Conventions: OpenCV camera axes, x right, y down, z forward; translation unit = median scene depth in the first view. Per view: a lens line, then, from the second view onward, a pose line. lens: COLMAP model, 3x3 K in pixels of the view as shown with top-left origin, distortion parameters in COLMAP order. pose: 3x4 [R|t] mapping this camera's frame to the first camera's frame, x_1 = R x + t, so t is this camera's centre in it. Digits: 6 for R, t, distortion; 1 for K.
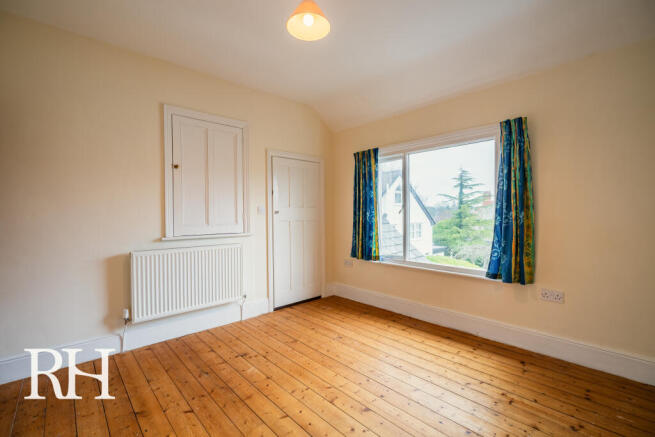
lens RADIAL K [[284.4, 0, 329.3], [0, 284.4, 210.7], [0, 0, 1]] dist [0.000710, 0.000184]
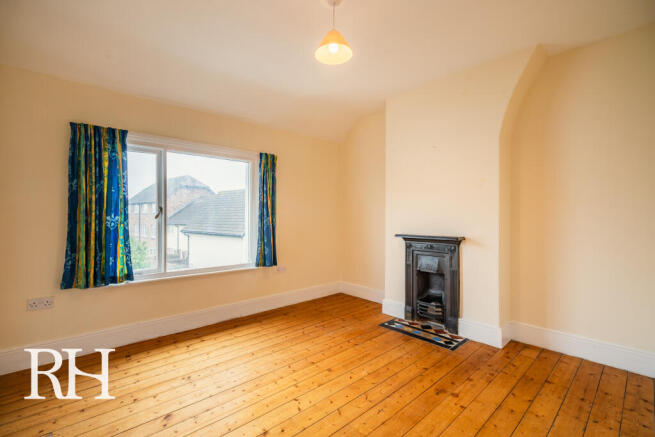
lens RADIAL K [[284.4, 0, 329.3], [0, 284.4, 210.7], [0, 0, 1]] dist [0.000710, 0.000184]
pose [[0.041736, 0.020707, 0.998914, -0.580385], [-0.020550, 0.999592, -0.019862, -0.006896], [-0.998917, -0.019698, 0.042144, 0.459526]]
